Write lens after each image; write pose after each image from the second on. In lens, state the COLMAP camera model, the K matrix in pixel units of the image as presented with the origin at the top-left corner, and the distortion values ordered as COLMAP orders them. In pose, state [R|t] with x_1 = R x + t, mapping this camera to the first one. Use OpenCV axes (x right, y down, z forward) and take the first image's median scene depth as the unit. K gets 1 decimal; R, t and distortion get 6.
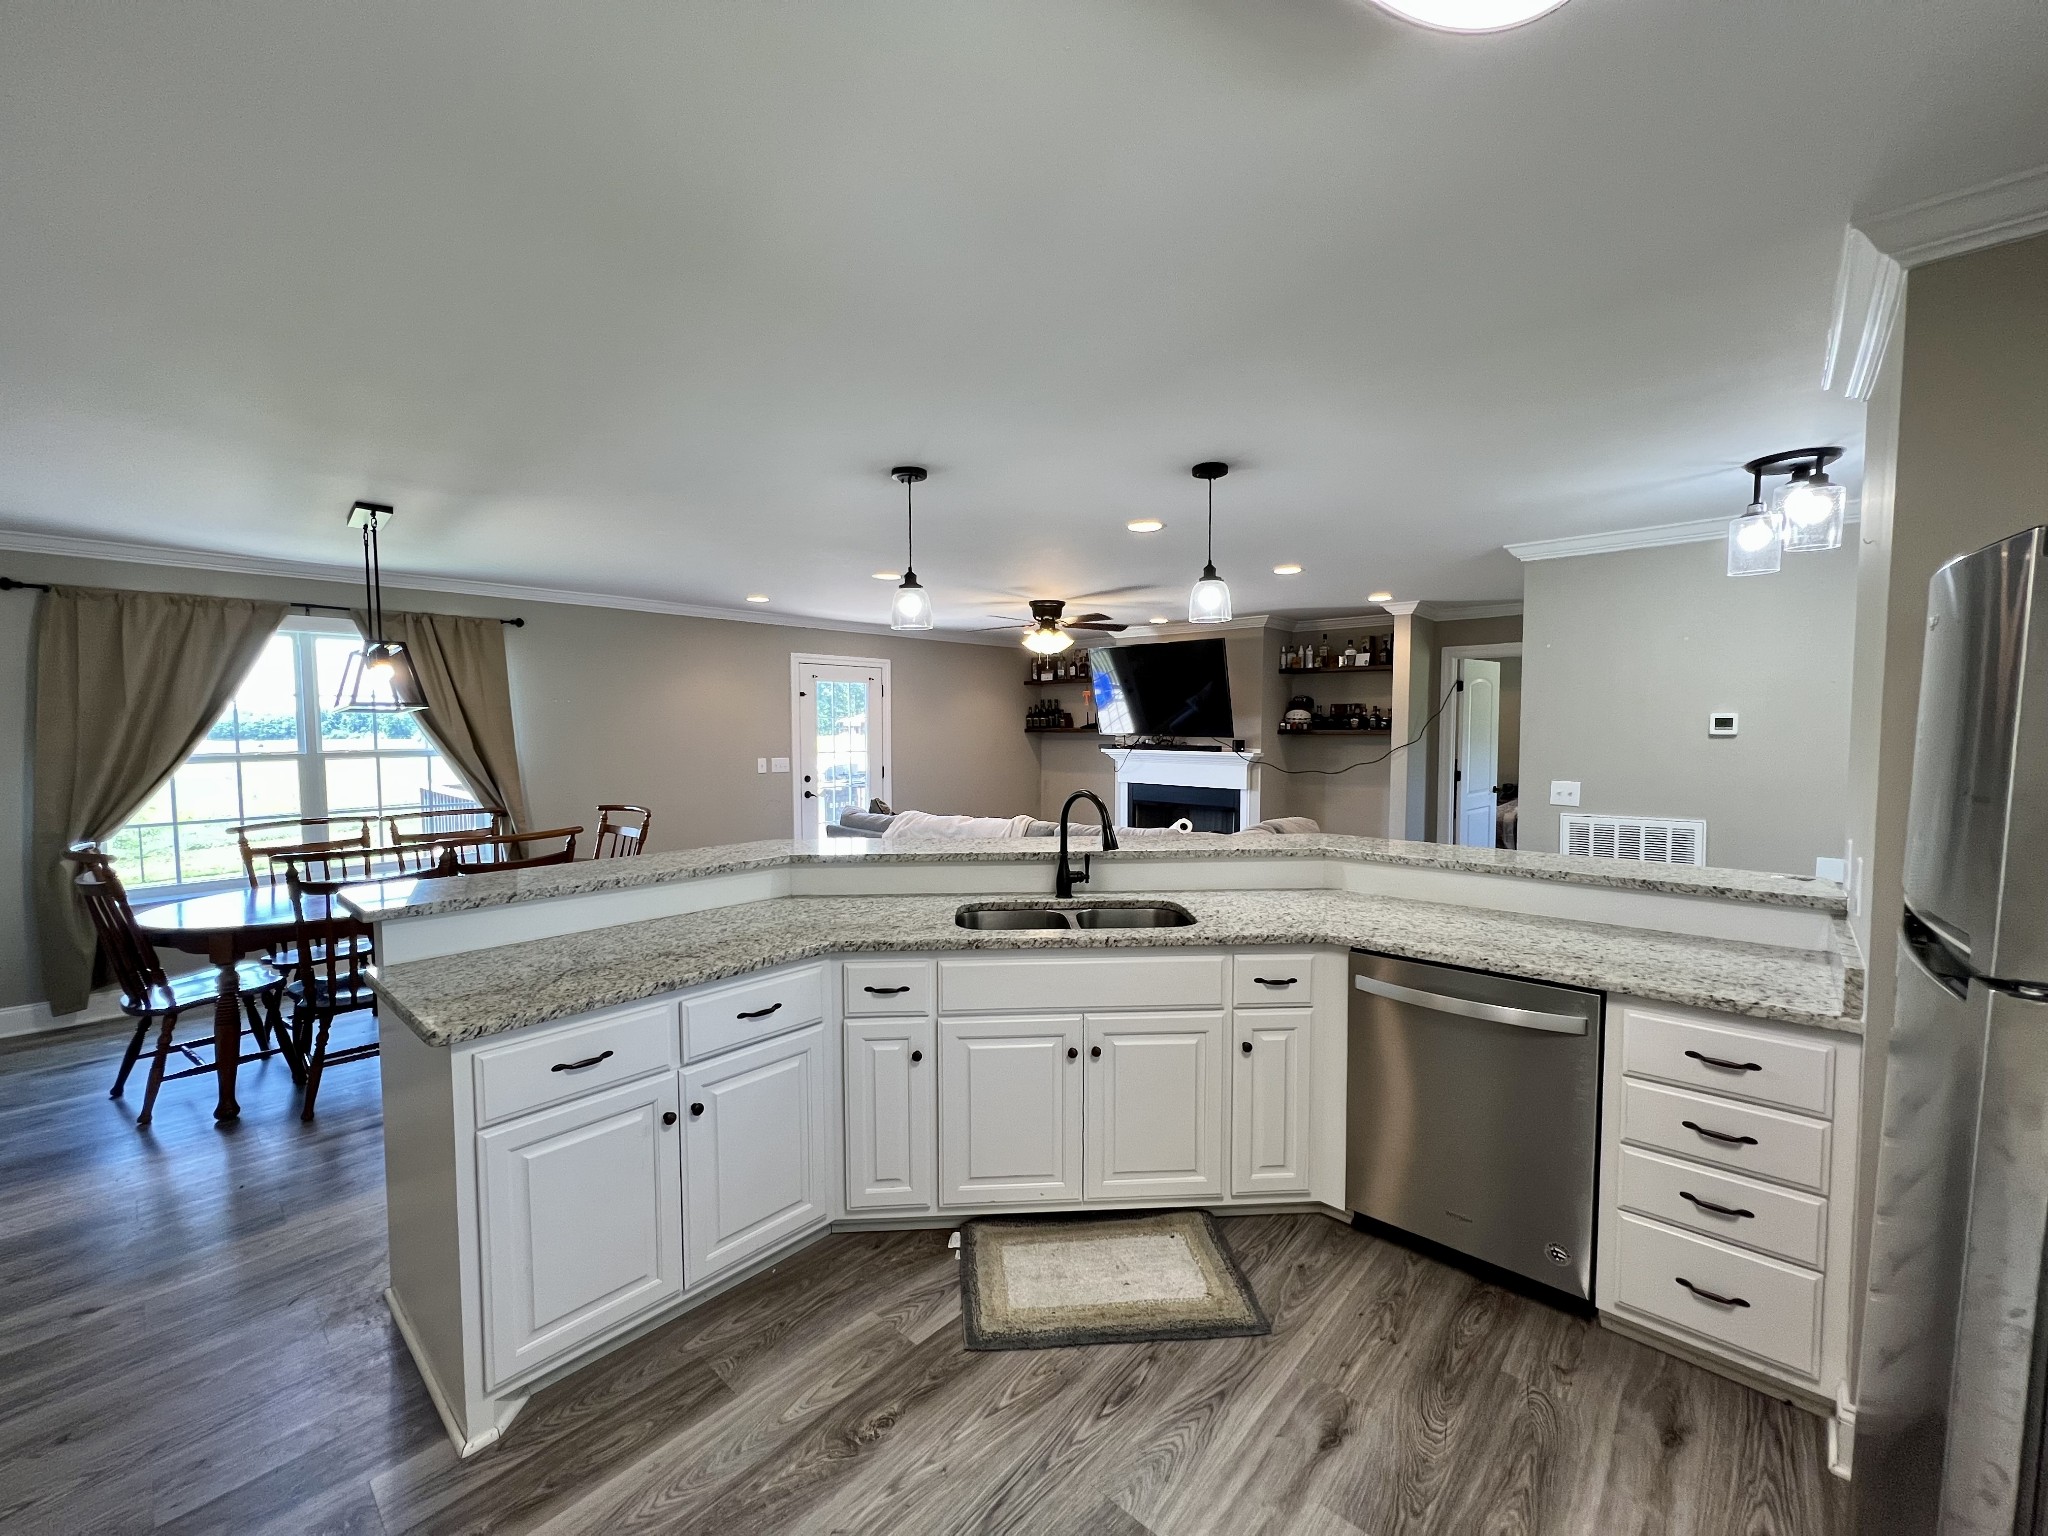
lens RADIAL K [[821.0, 0, 1028.3], [0, 821.0, 770.2], [0, 0, 1]] dist [0.000173, 0.000073]
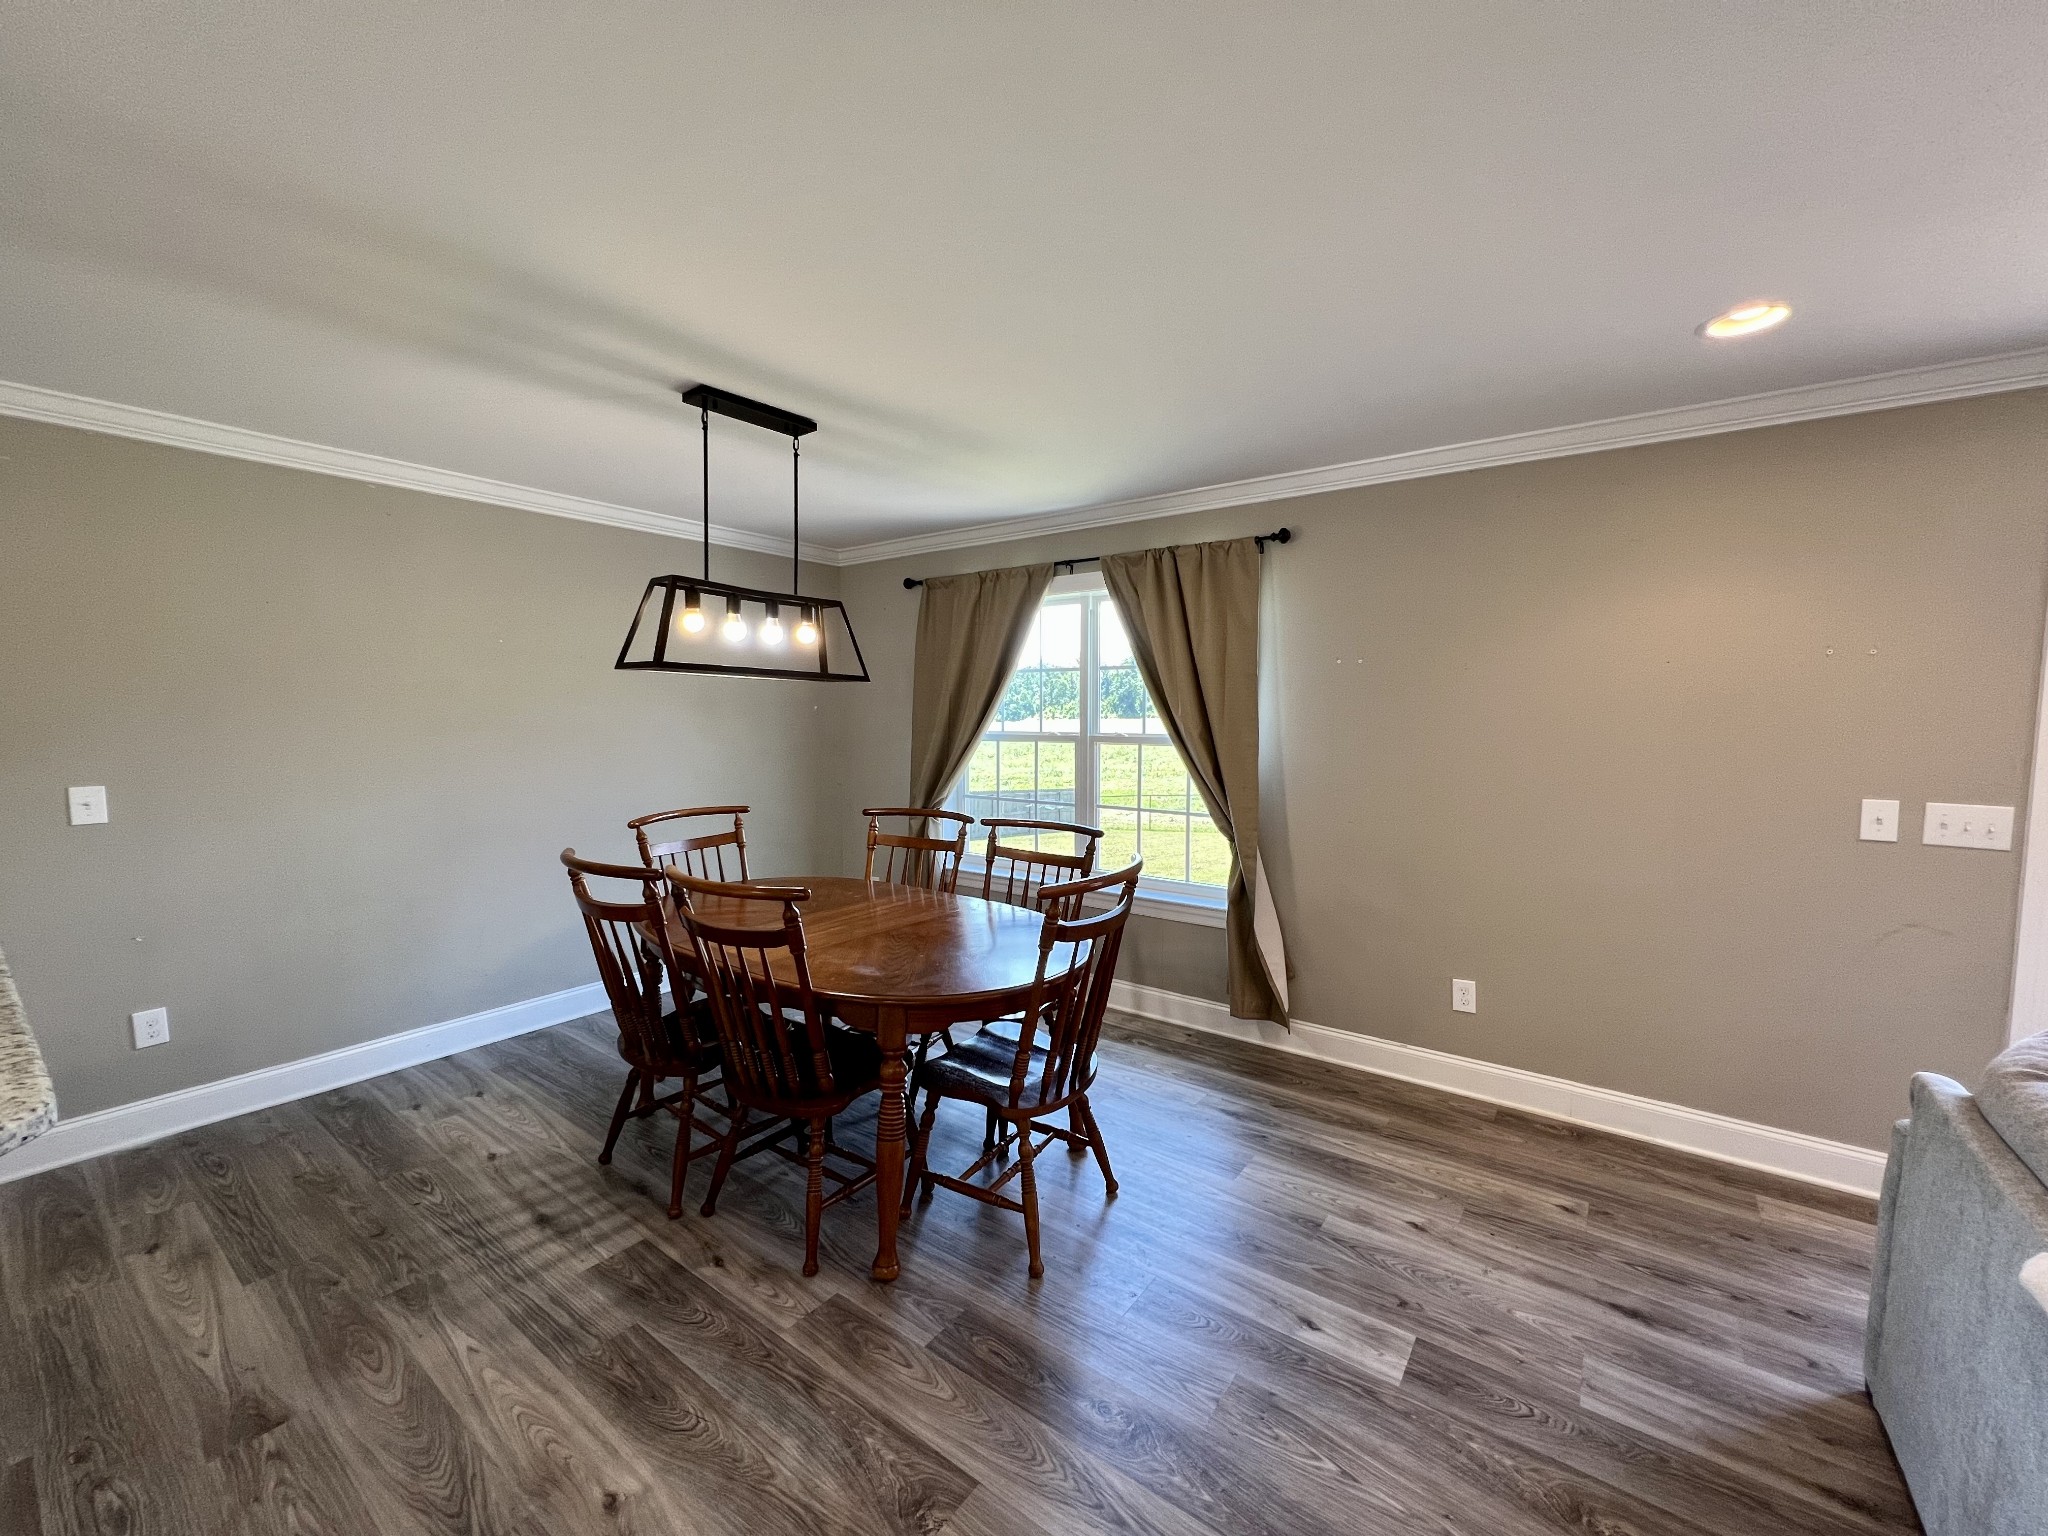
lens RADIAL K [[818.7, 0, 1025.9], [0, 818.7, 771.0], [0, 0, 1]] dist [-0.000484, 0.000226]
pose [[0.099863, 0.074884, -0.992179, -0.022773], [-0.062996, 0.995639, 0.068804, -0.041780], [0.993005, 0.055632, 0.104145, 0.910376]]
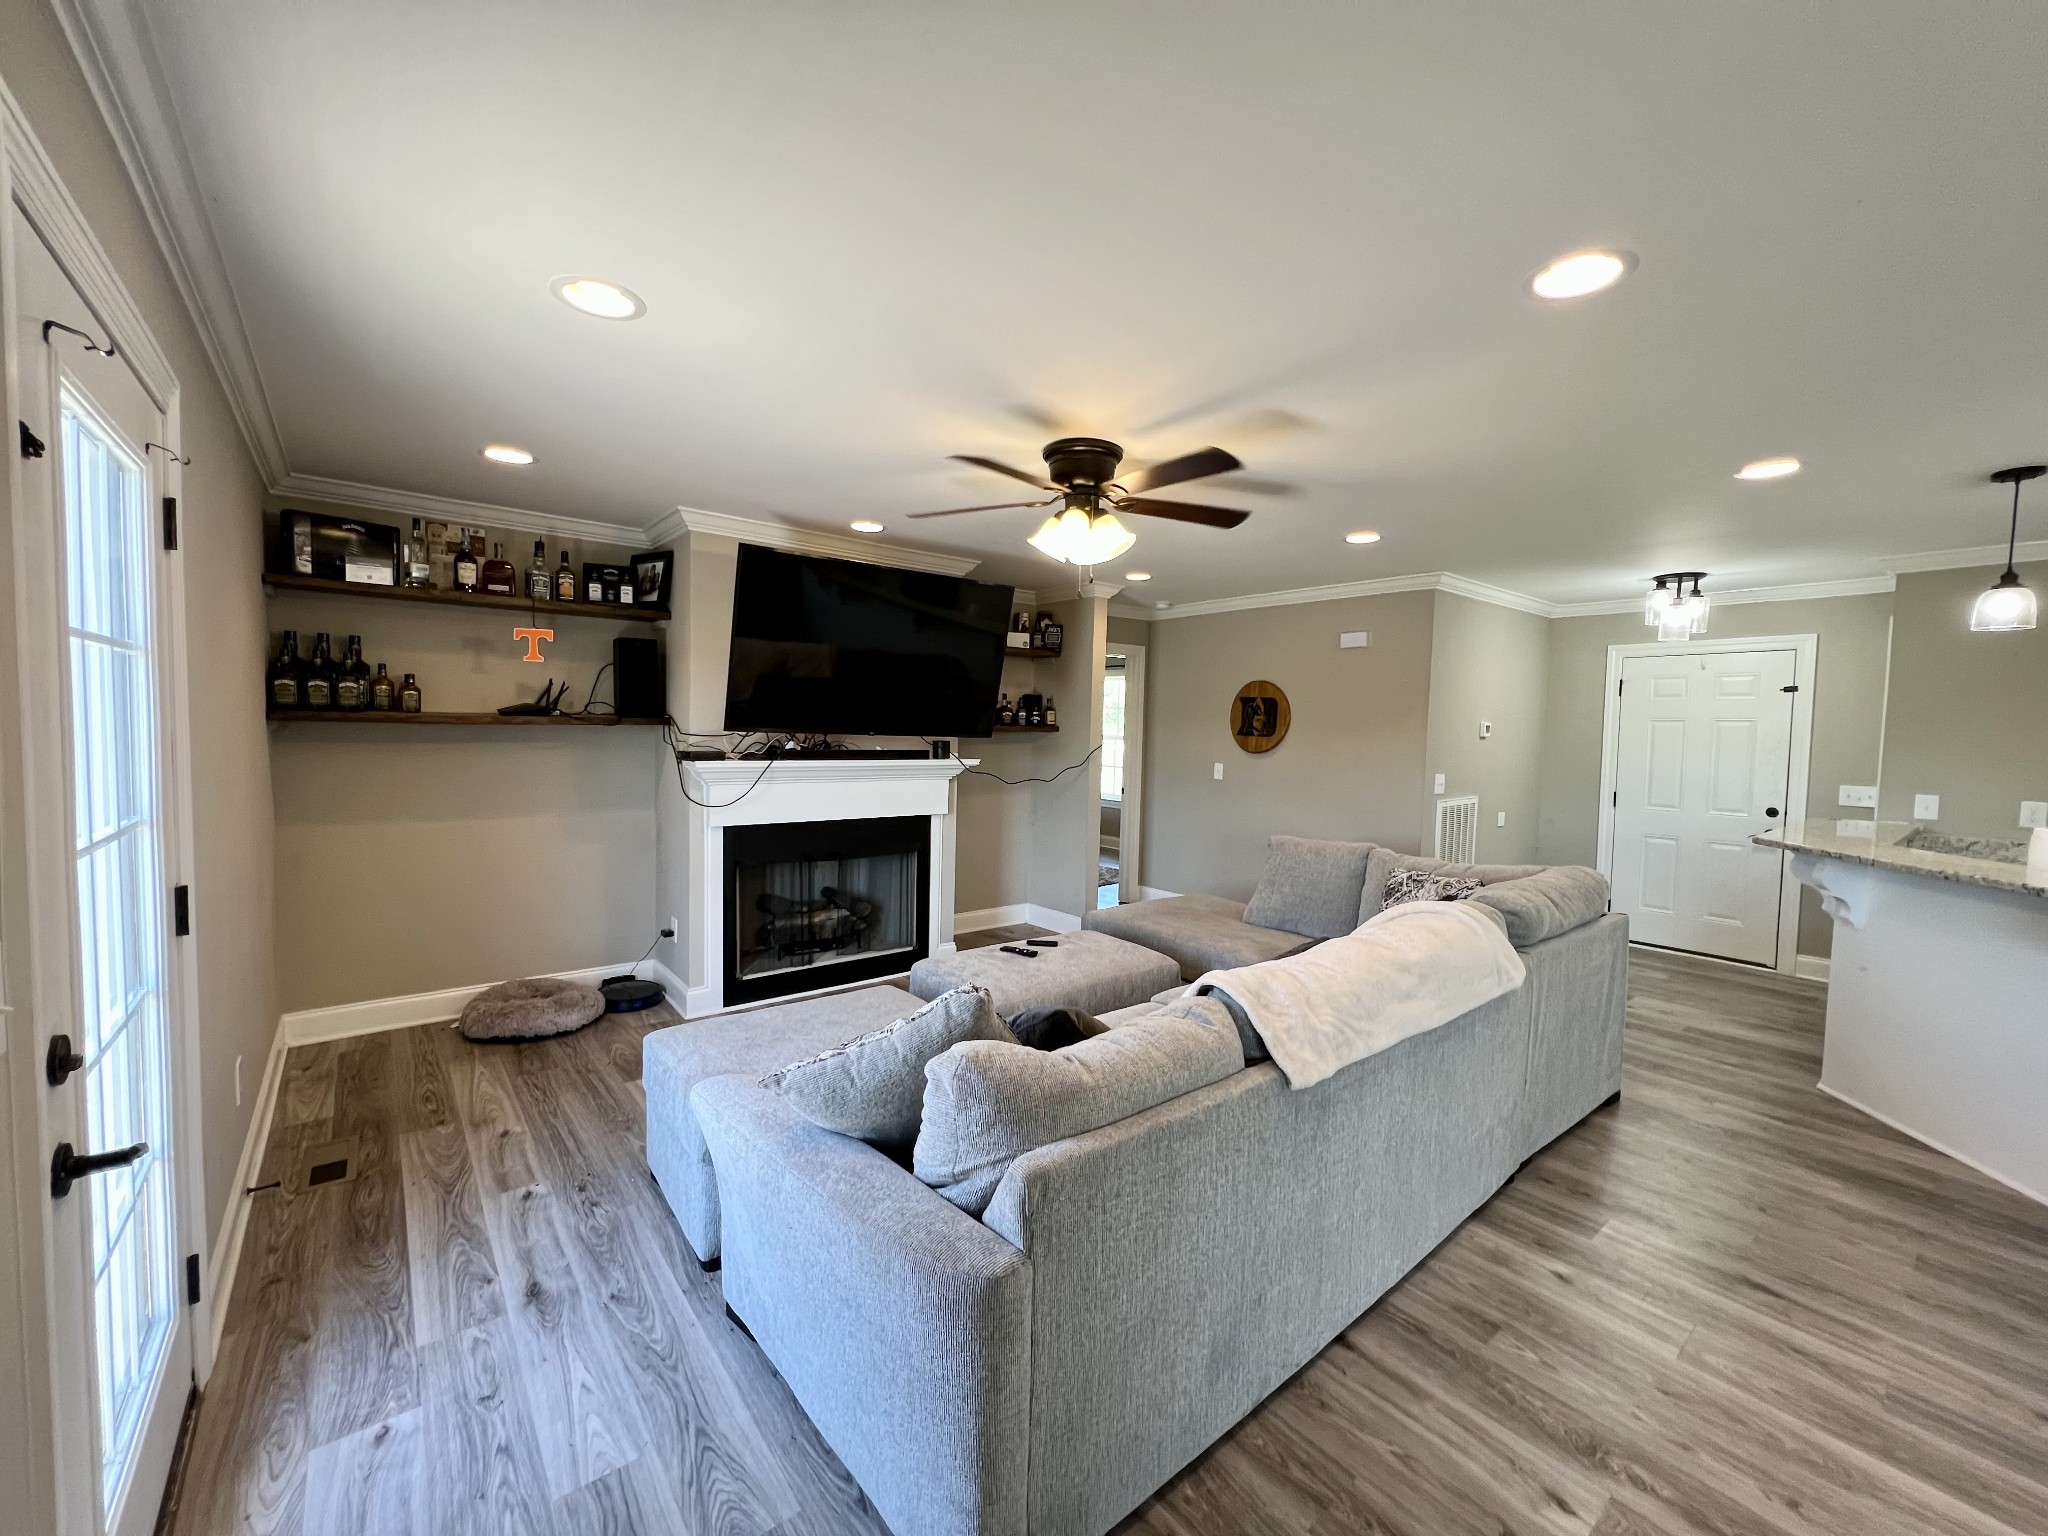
lens RADIAL K [[821.0, 0, 1028.3], [0, 821.0, 770.2], [0, 0, 1]] dist [0.000173, 0.000073]
pose [[0.157076, -0.049919, 0.986324, -0.603437], [0.033555, 0.998415, 0.045188, -0.062894], [-0.987016, 0.025998, 0.158503, 1.292402]]
